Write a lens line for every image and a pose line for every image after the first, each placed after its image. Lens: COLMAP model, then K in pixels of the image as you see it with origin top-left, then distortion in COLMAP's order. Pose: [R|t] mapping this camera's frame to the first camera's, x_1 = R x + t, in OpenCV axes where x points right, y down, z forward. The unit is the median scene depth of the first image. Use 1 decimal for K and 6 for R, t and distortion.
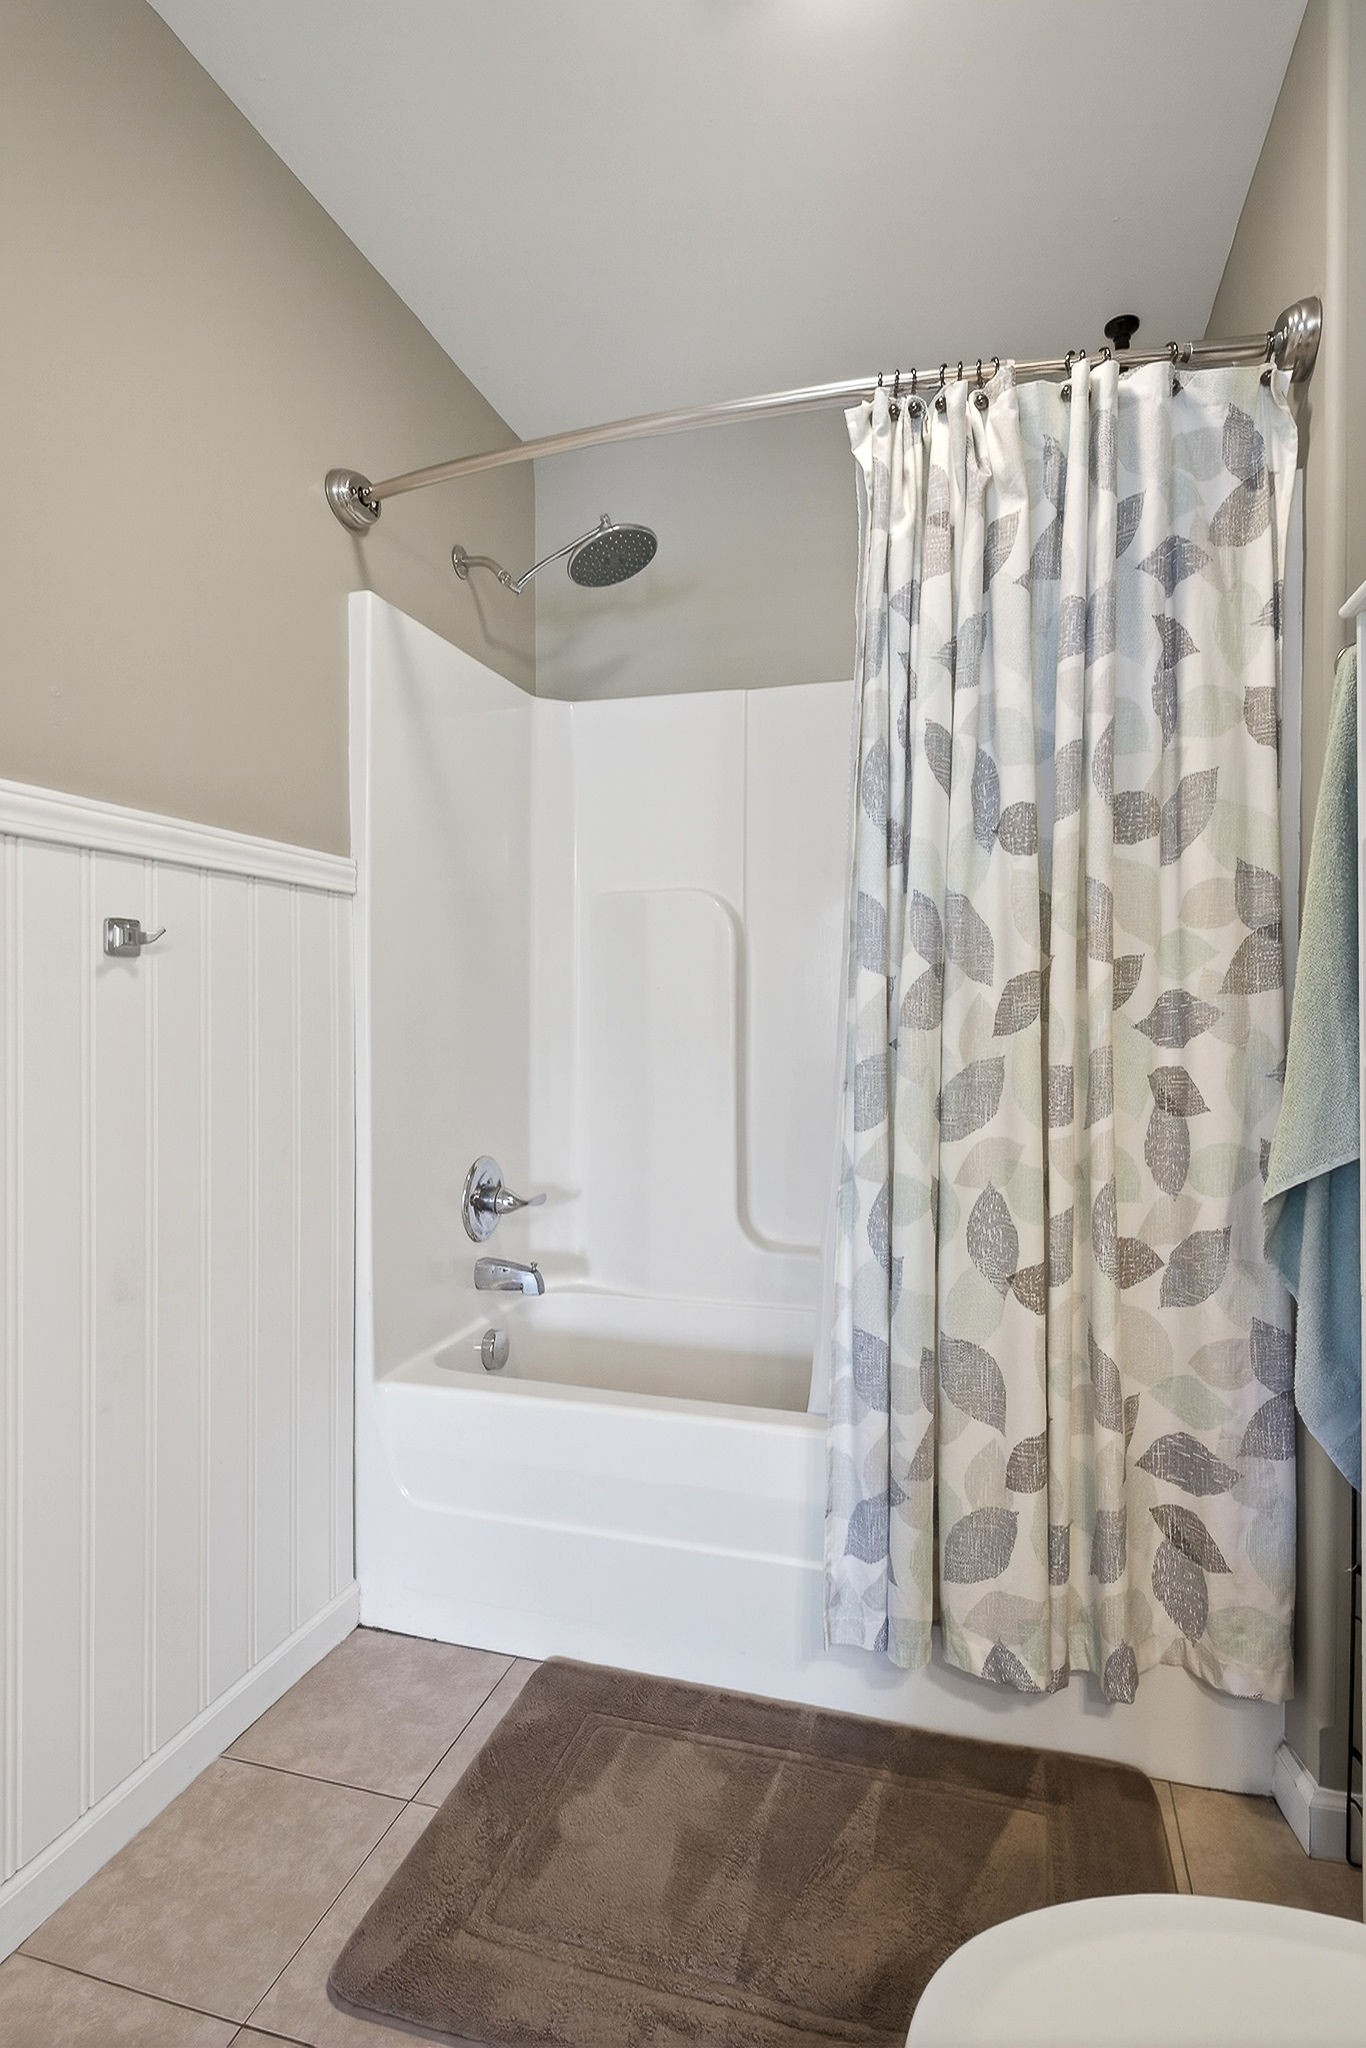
lens RADIAL K [[954.1, 0, 758.1], [0, 954.1, 1020.6], [0, 0, 1]] dist [-0.008110, 0.000577]
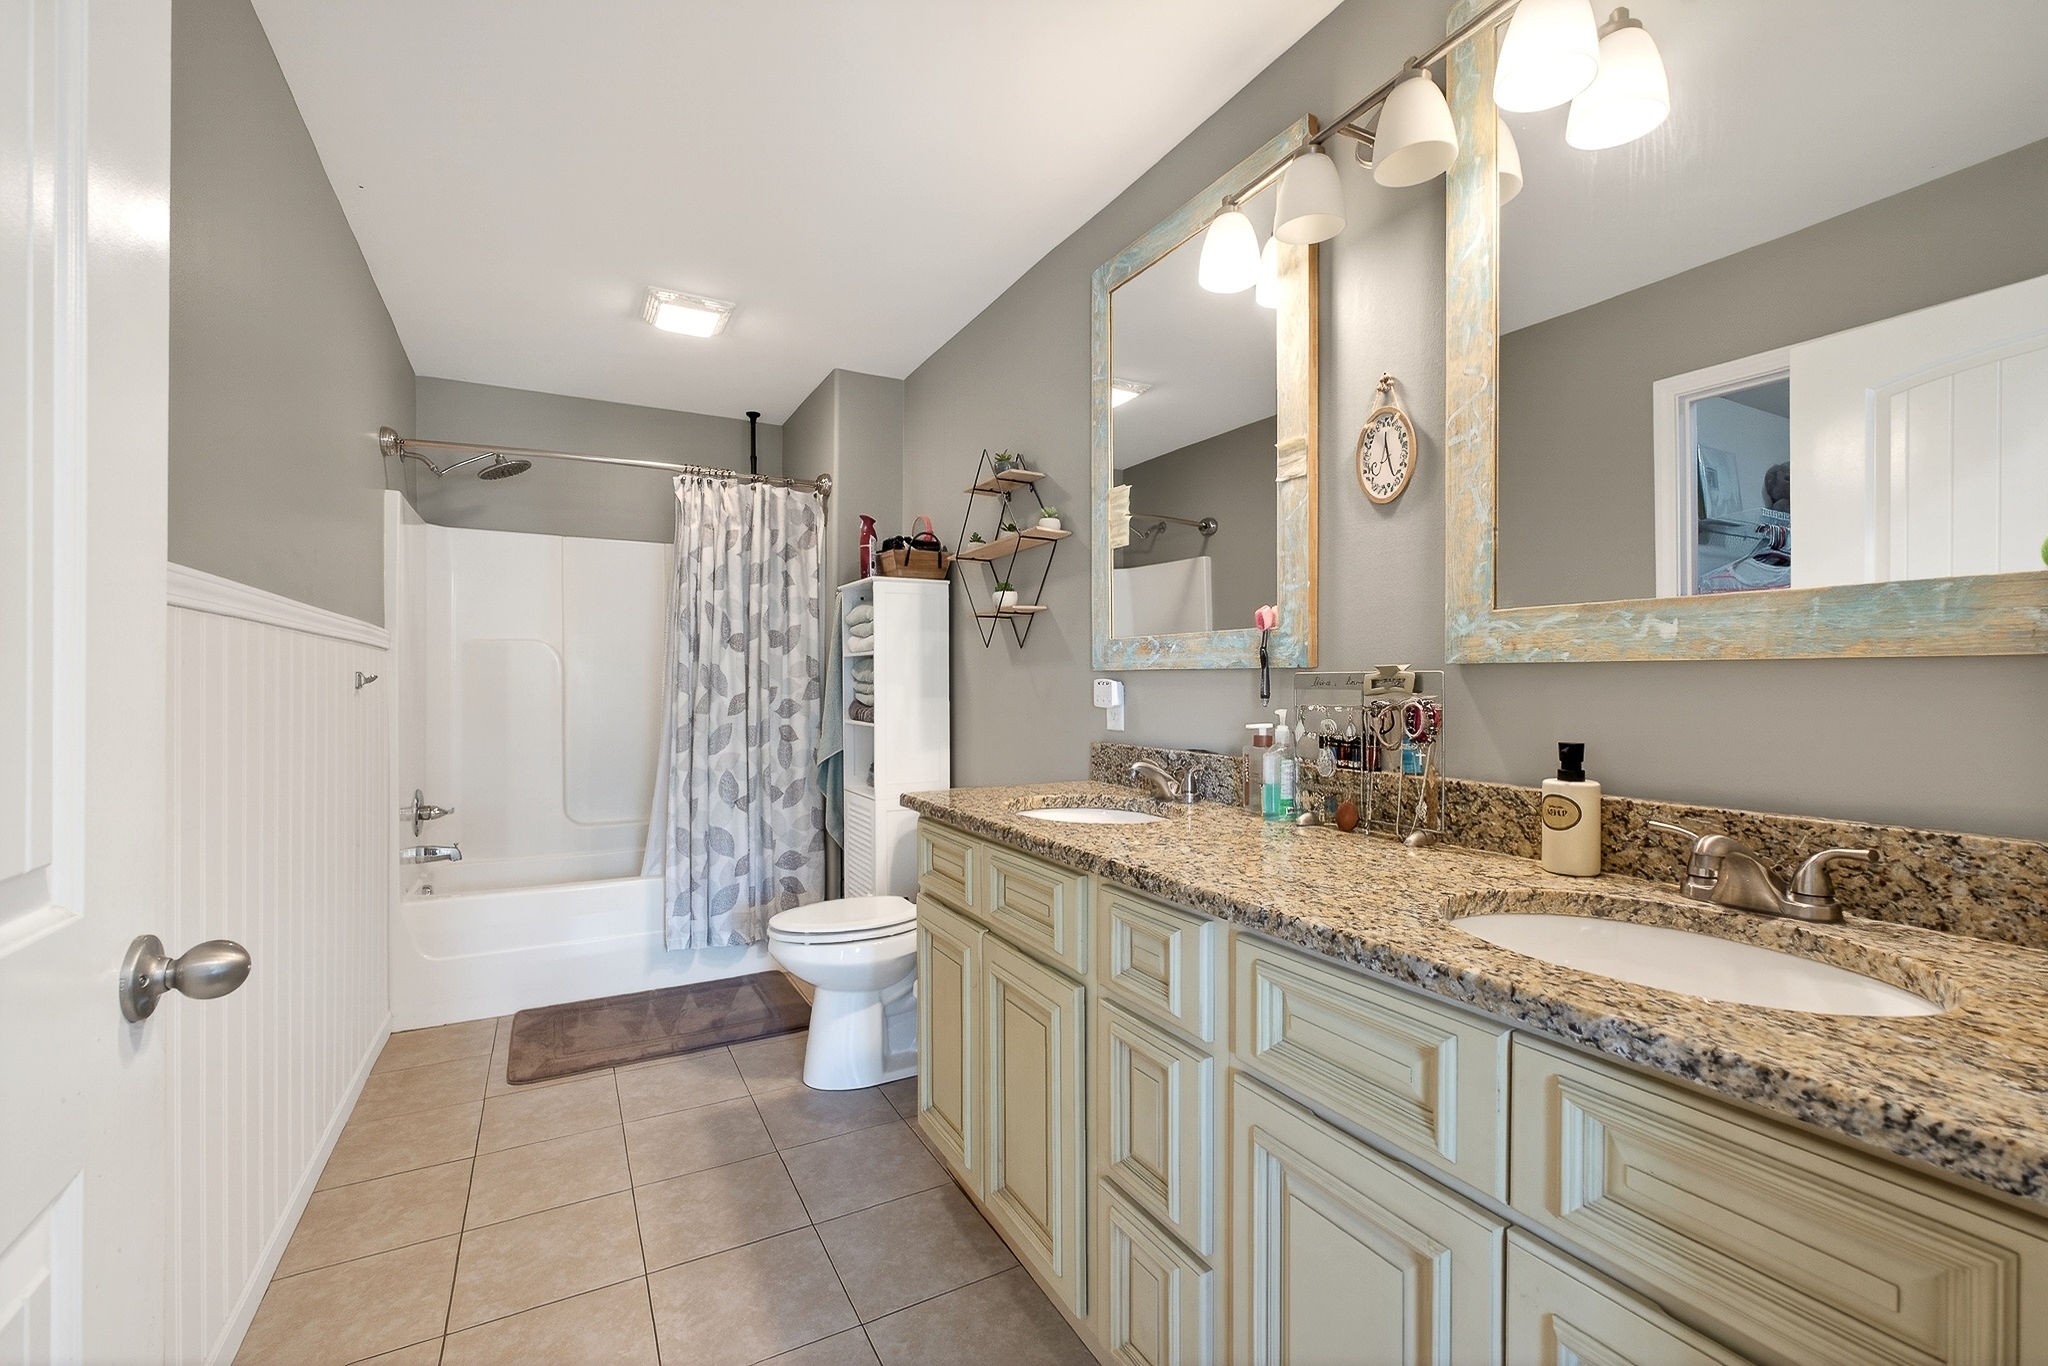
lens RADIAL K [[929.7, 0, 1024.0], [0, 929.7, 683.0], [0, 0, 1]] dist [-0.002814, 0.000098]
pose [[0.714285, 0.002333, 0.699851, -1.041975], [0.002956, 0.999975, -0.006350, -0.060029], [-0.699848, 0.006605, 0.714261, -1.548107]]
